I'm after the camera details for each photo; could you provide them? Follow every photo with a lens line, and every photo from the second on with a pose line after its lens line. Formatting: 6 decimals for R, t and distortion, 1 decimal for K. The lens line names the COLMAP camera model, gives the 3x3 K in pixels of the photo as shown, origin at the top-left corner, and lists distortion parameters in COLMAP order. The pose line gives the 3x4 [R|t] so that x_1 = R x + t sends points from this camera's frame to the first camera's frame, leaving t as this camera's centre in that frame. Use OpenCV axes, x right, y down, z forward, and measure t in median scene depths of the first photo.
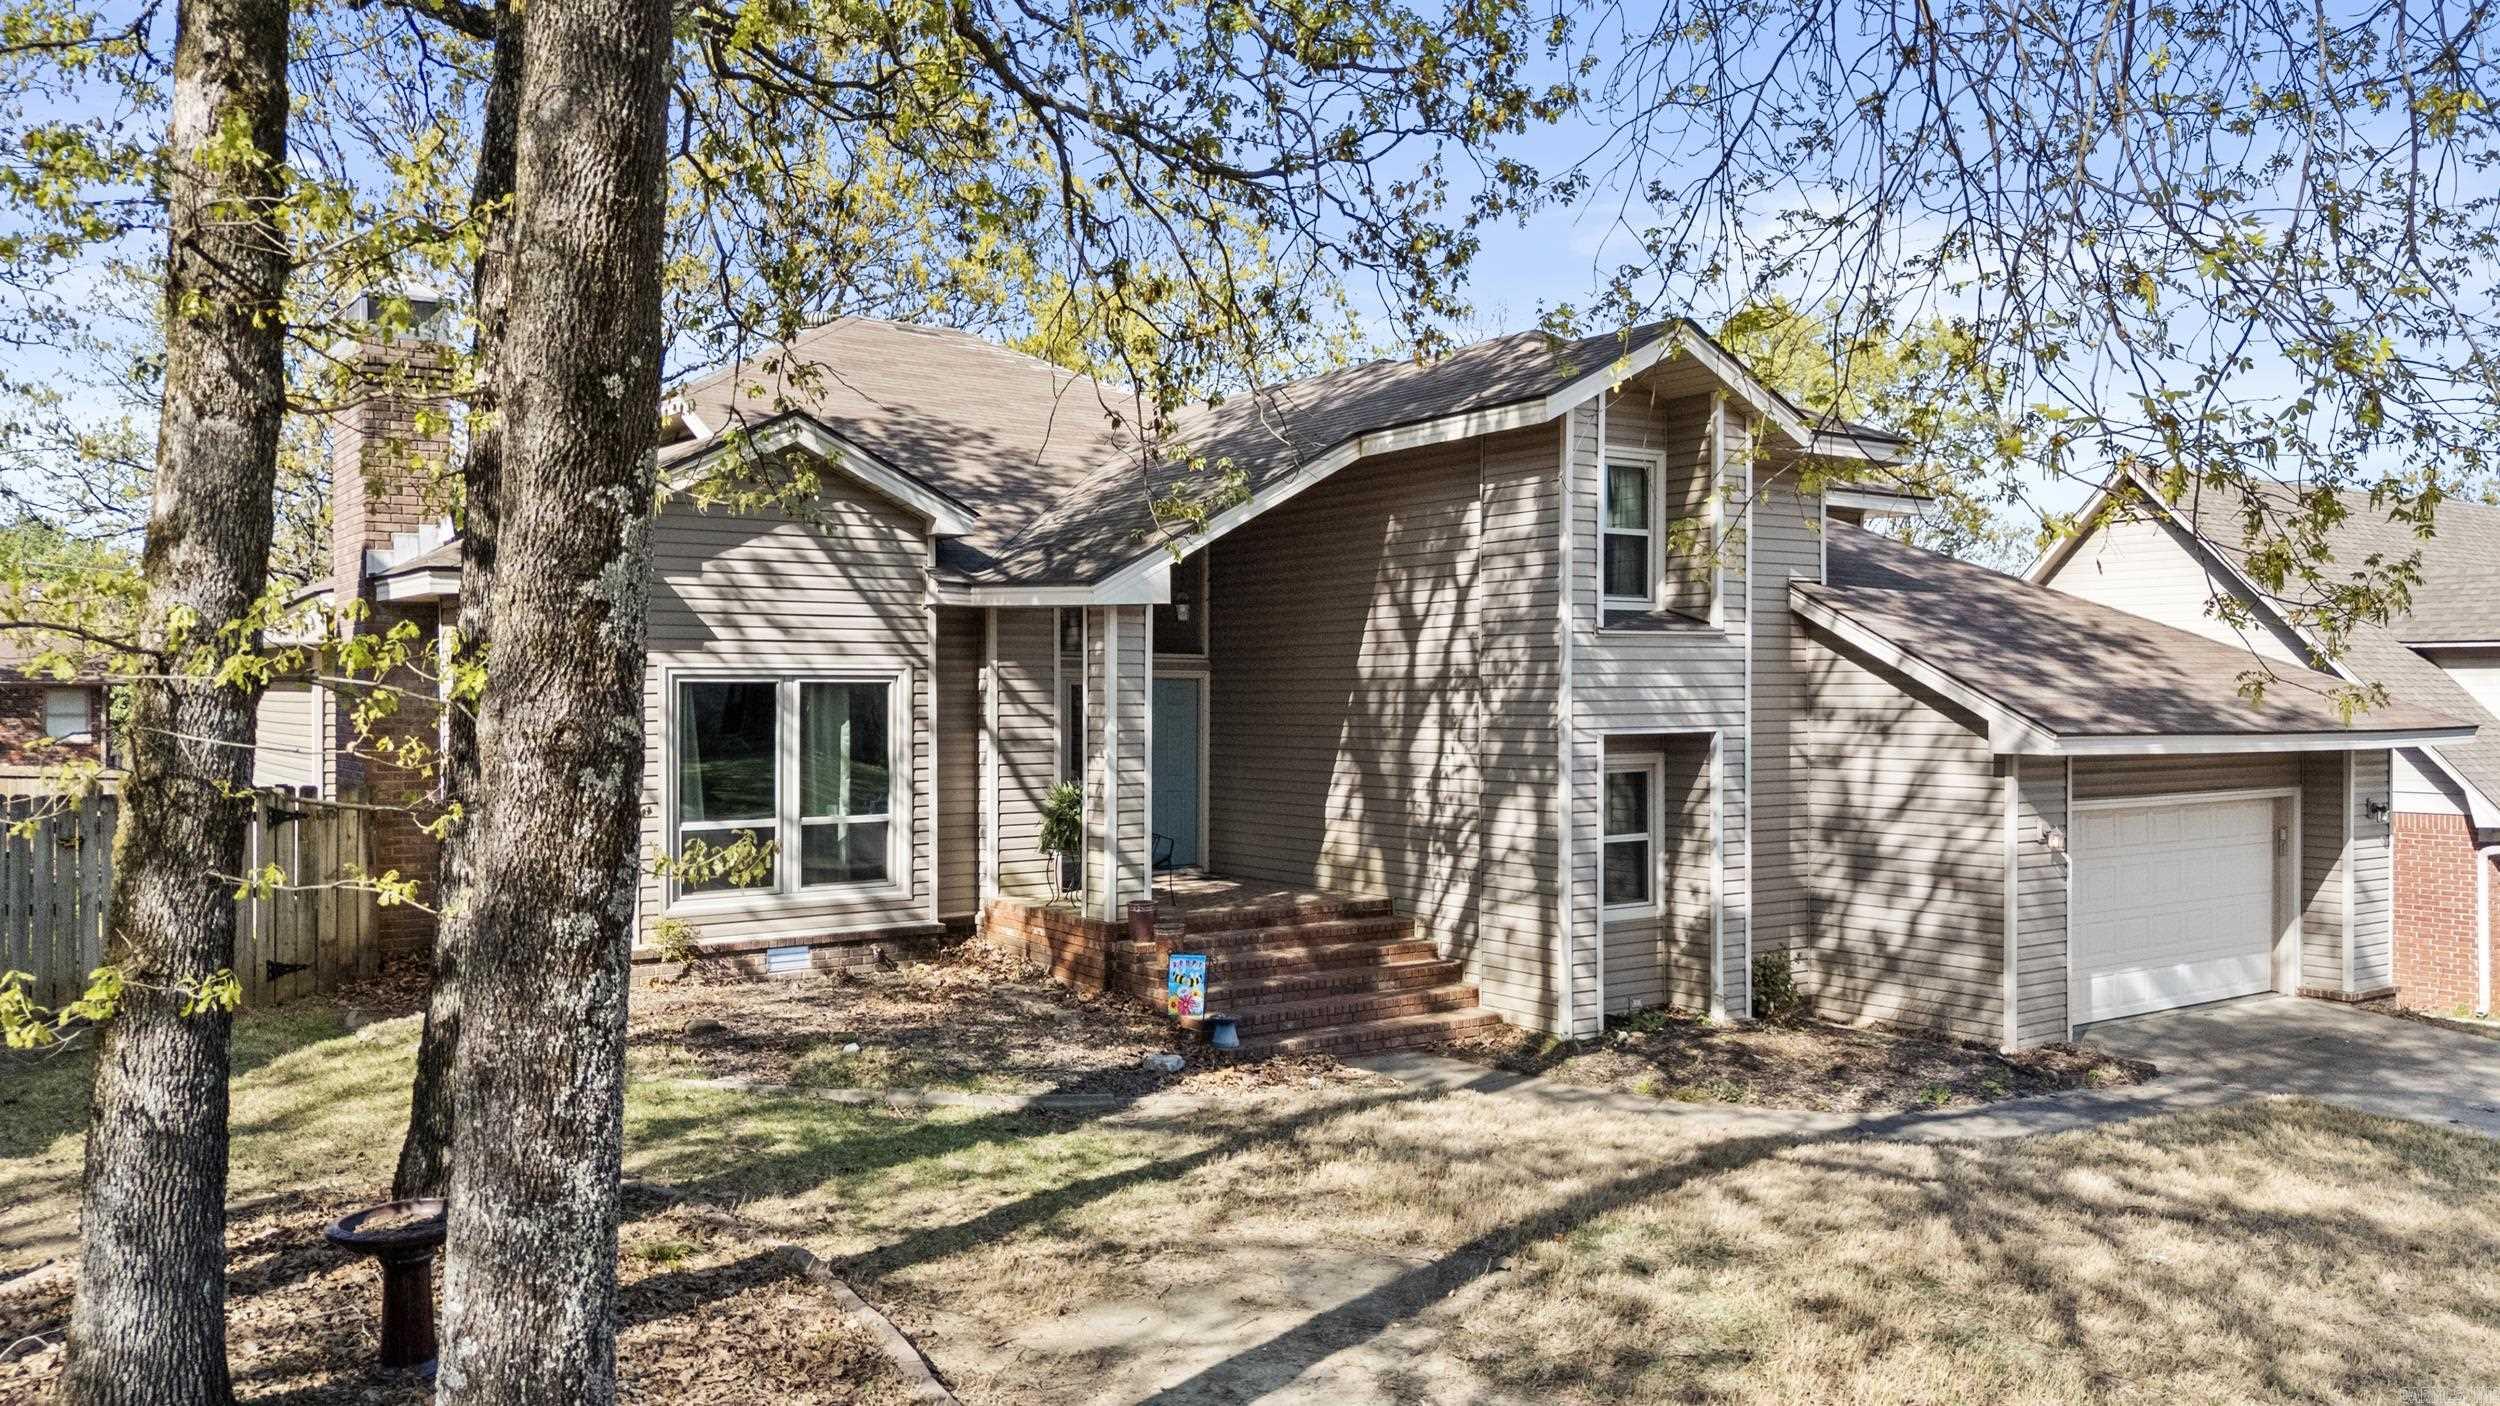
lens RADIAL K [[1911.5, 0, 1299.4], [0, 1911.5, 733.6], [0, 0, 1]] dist [0.043733, -0.031926]
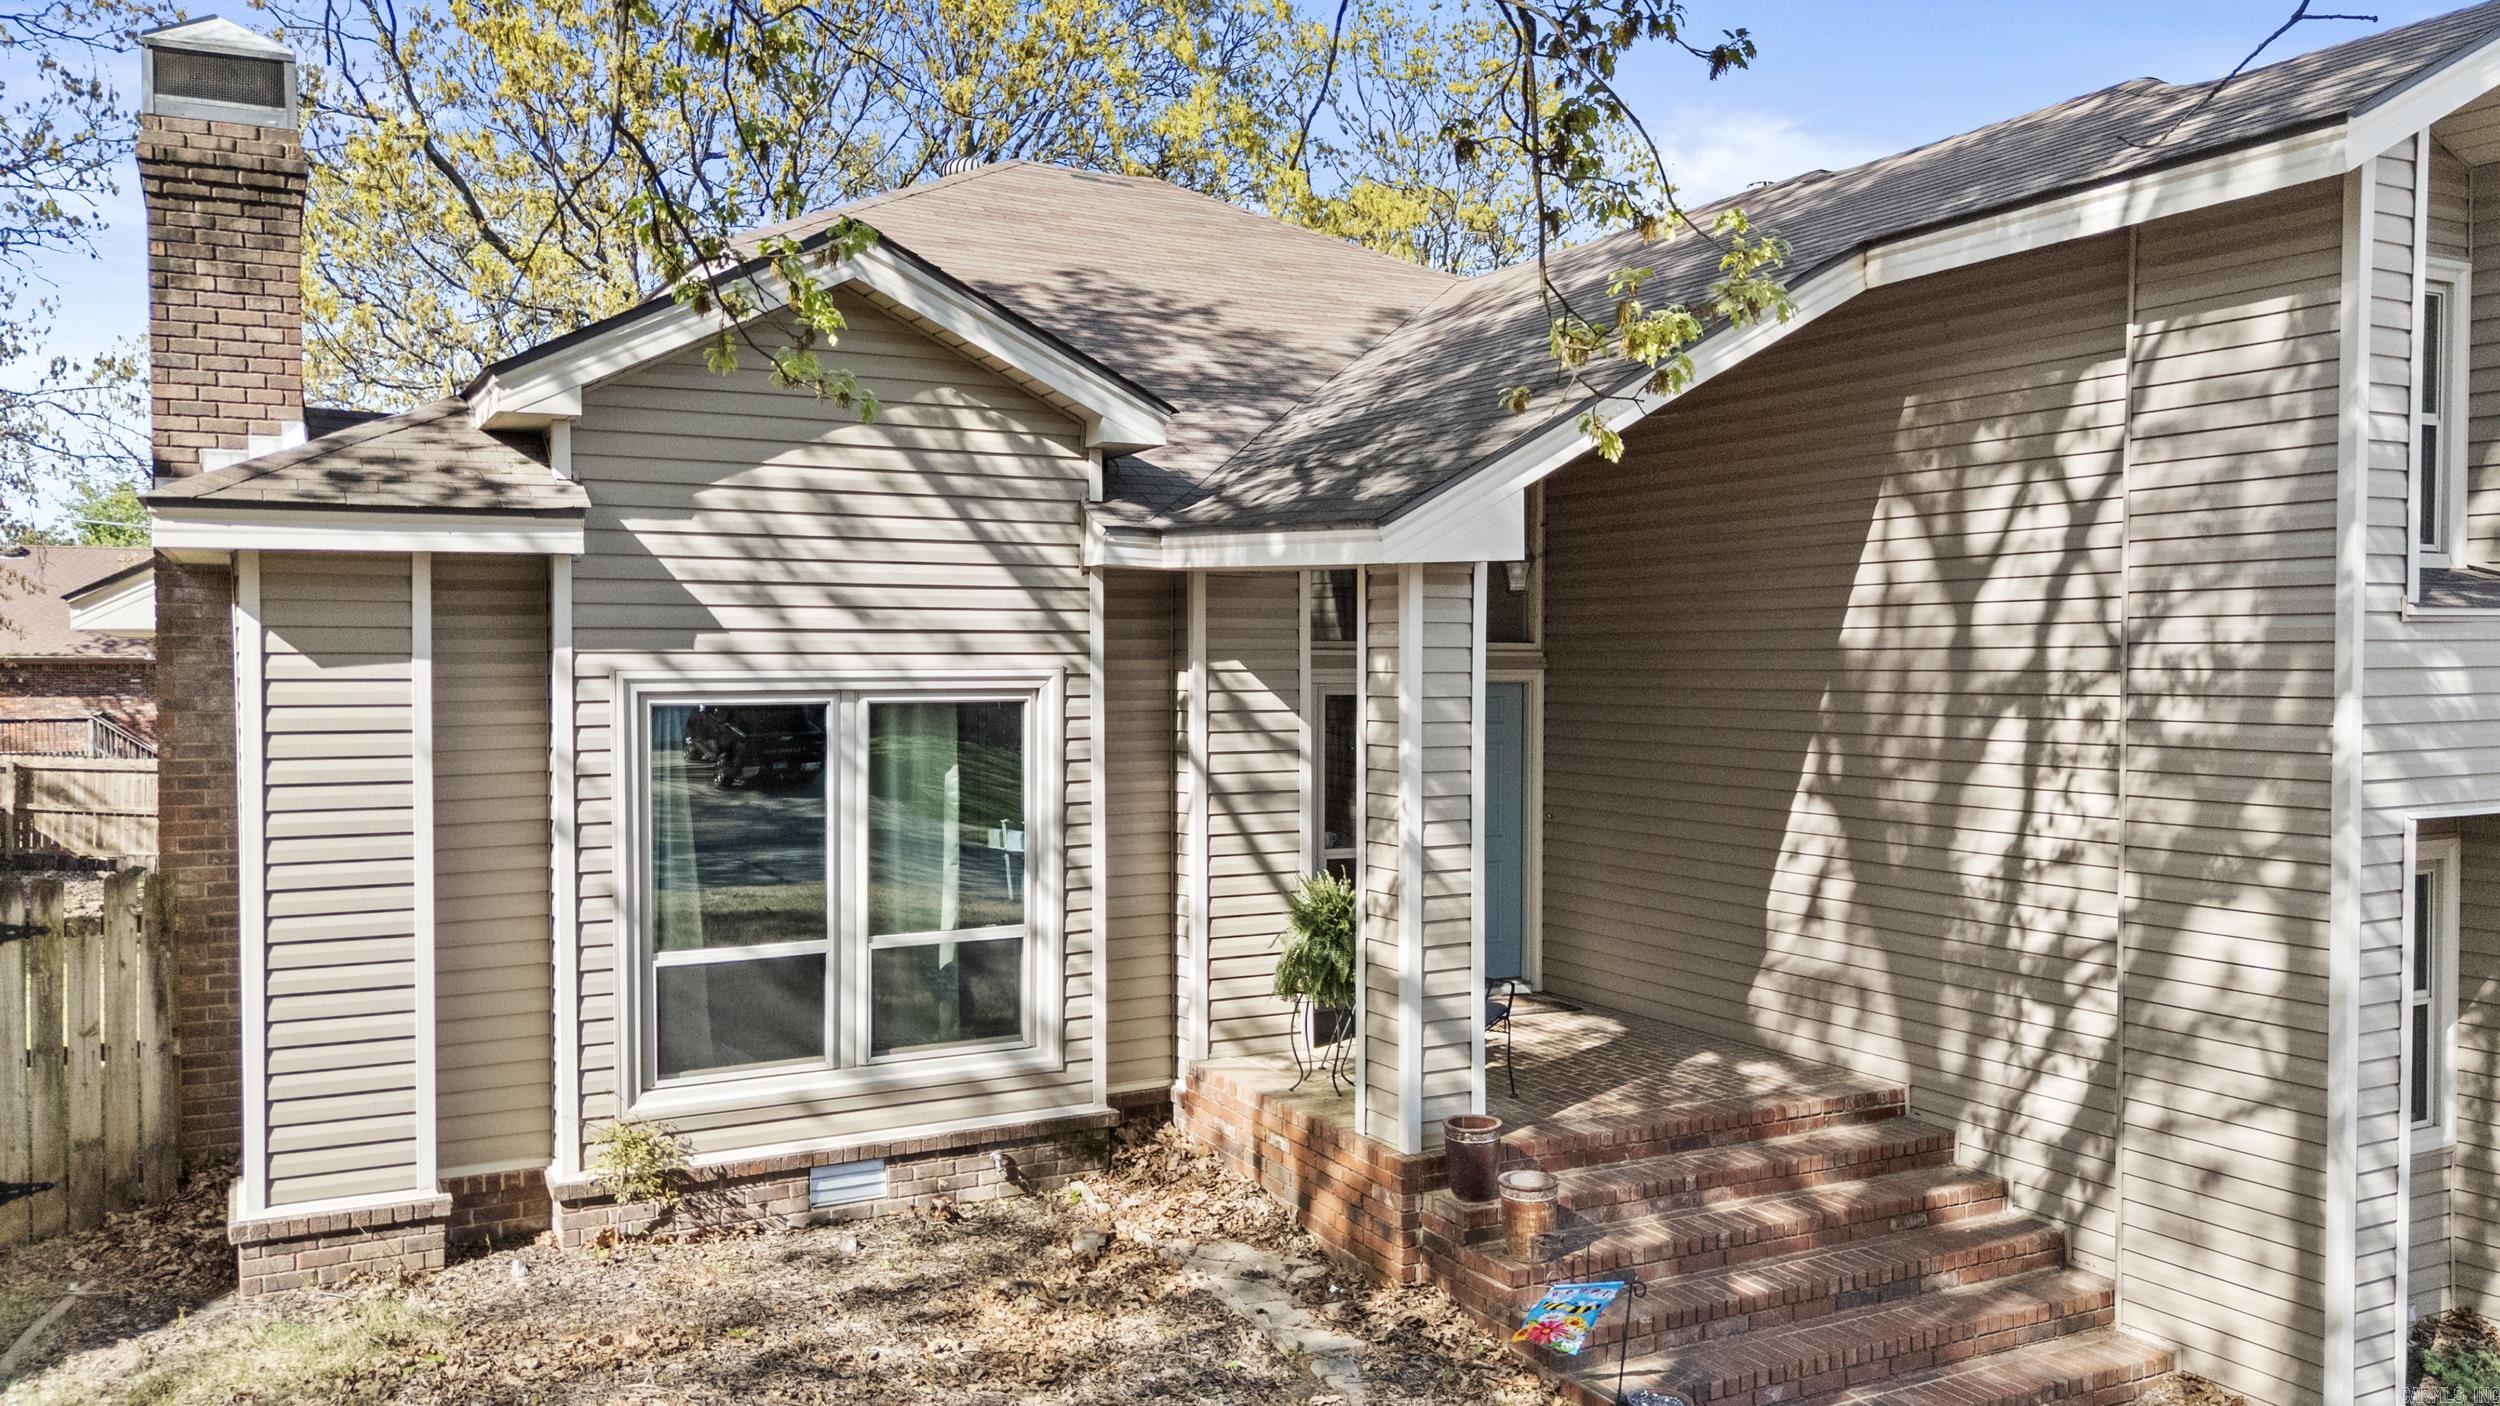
lens RADIAL K [[1790.2, 0, 1306.8], [0, 1790.2, 711.4], [0, 0, 1]] dist [0.040596, -0.006111]
pose [[0.986672, -0.009839, -0.162424, -0.043340], [0.007784, 0.999881, -0.013282, -0.015166], [0.162536, 0.011841, 0.986632, 0.480006]]
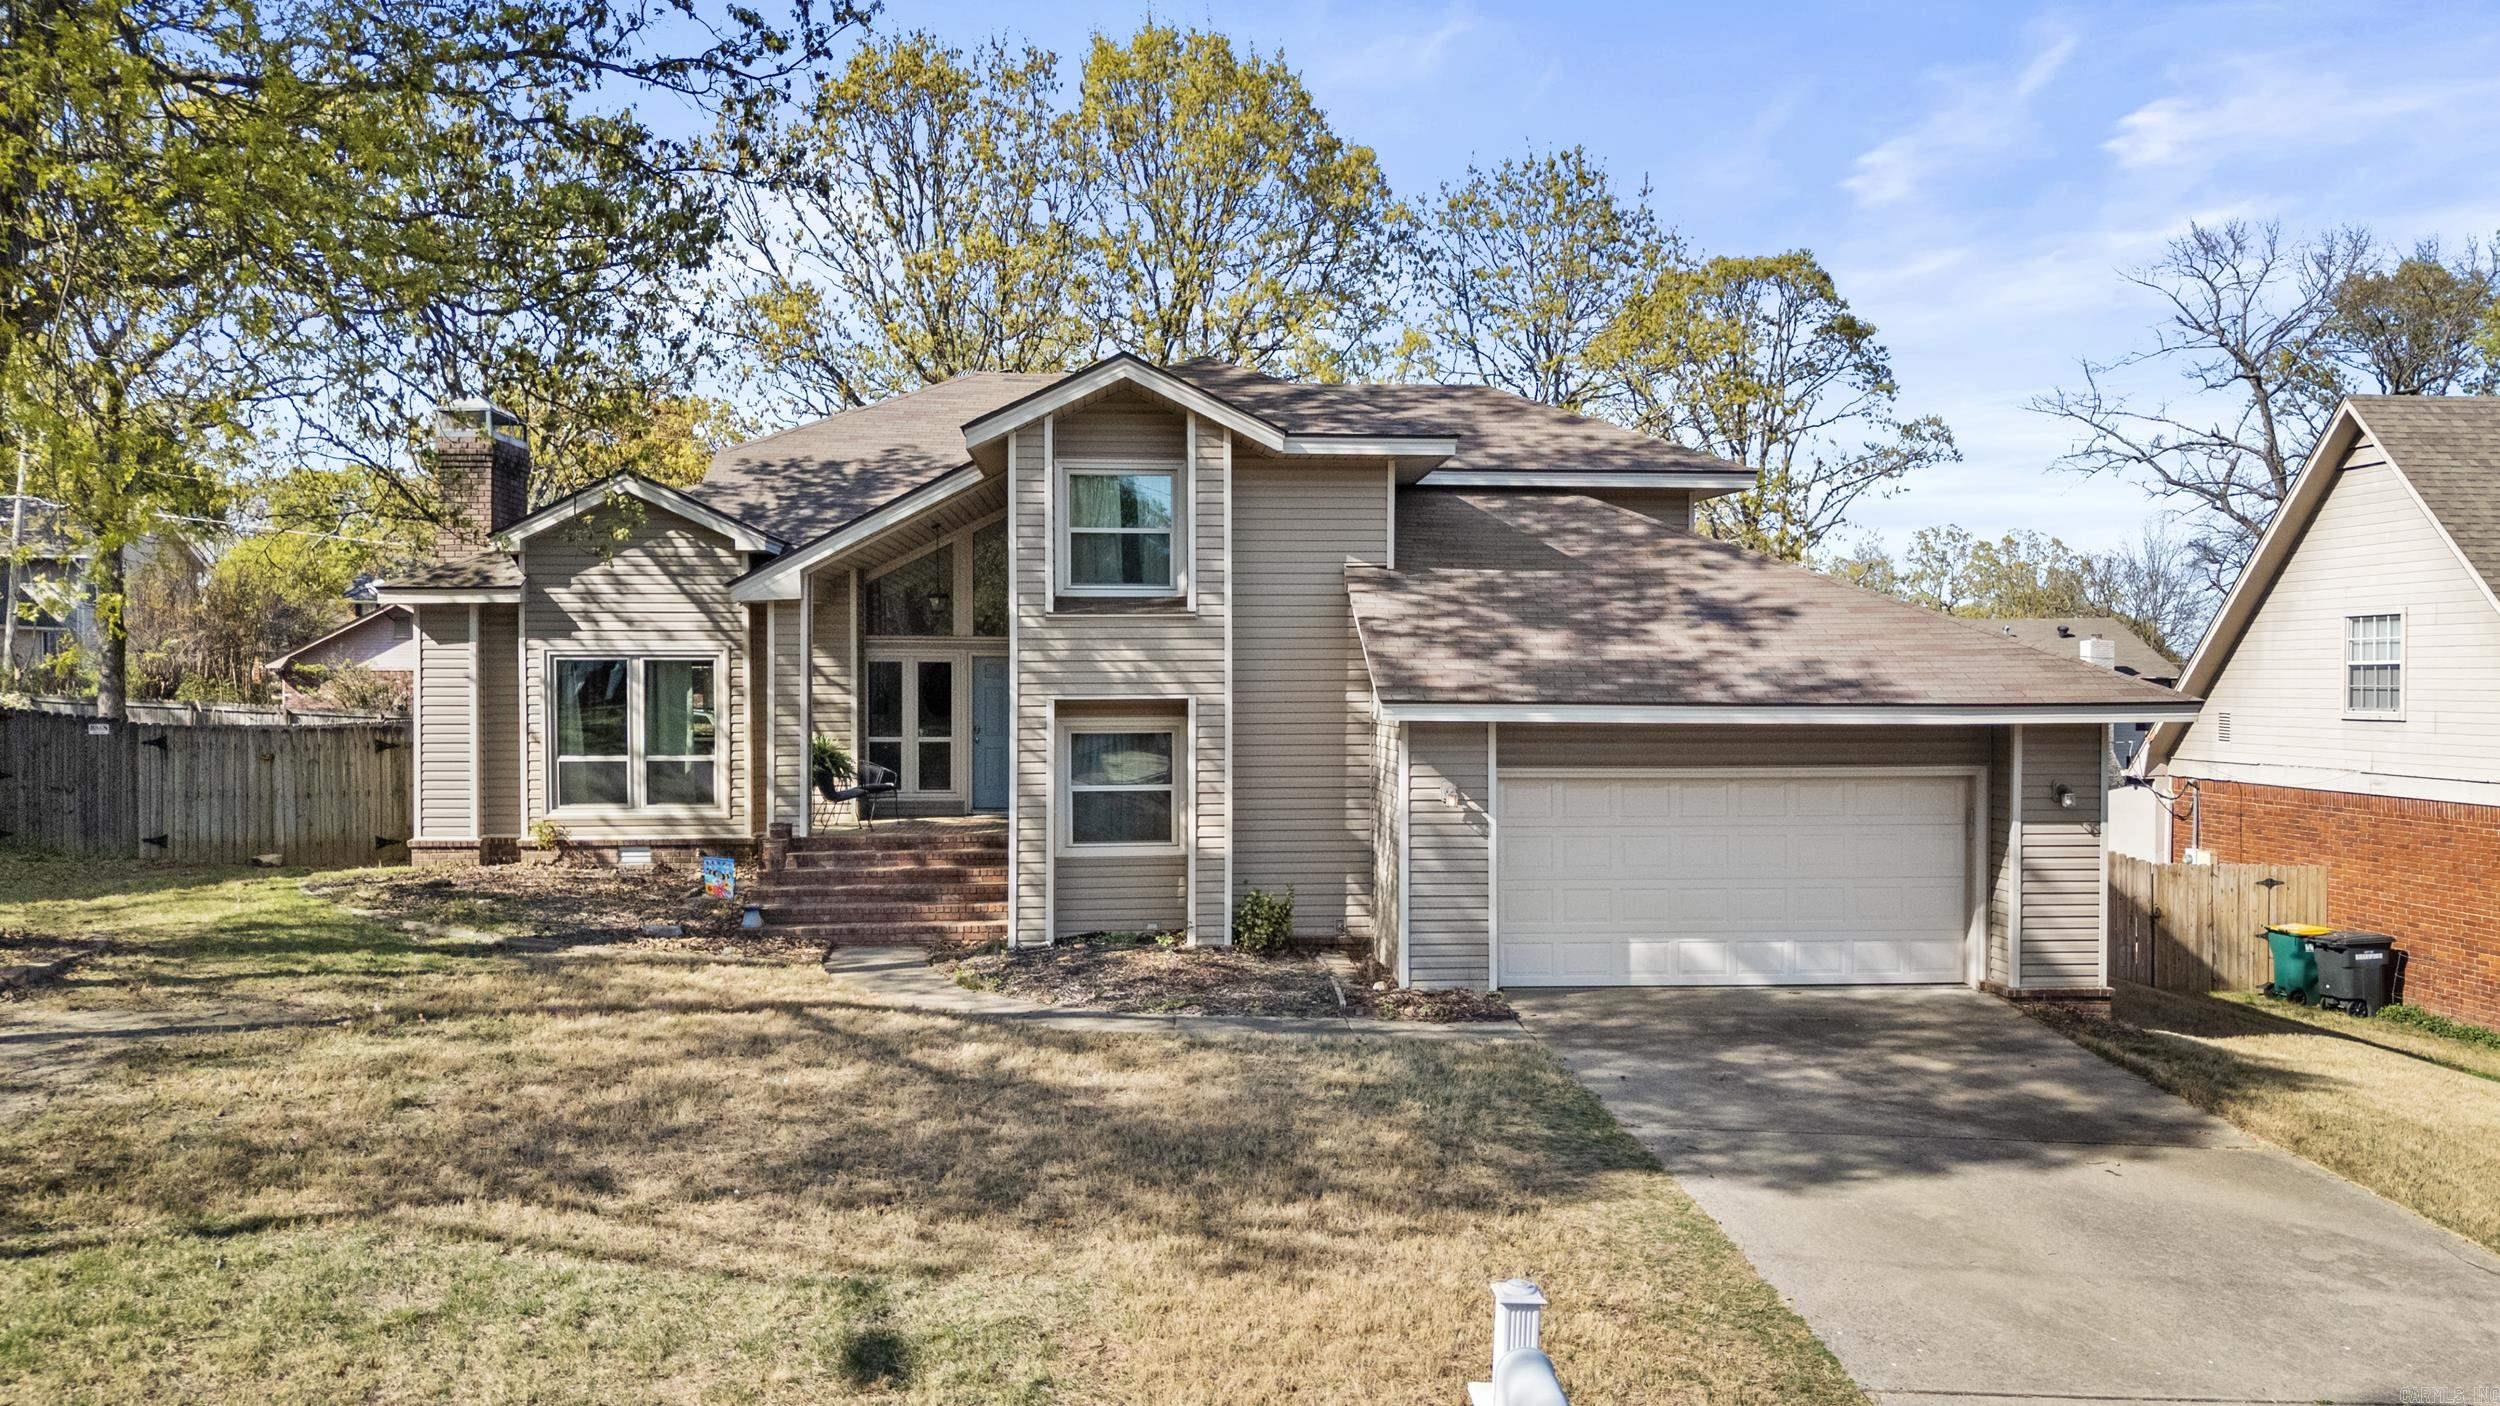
lens RADIAL K [[1911.5, 0, 1233.9], [0, 1911.5, 757.7], [0, 0, 1]] dist [0.043733, -0.031926]
pose [[0.849677, 0.021890, -0.526849, 0.844837], [-0.010237, 0.999634, 0.025023, 0.005381], [0.527204, -0.015868, 0.849591, 0.025594]]
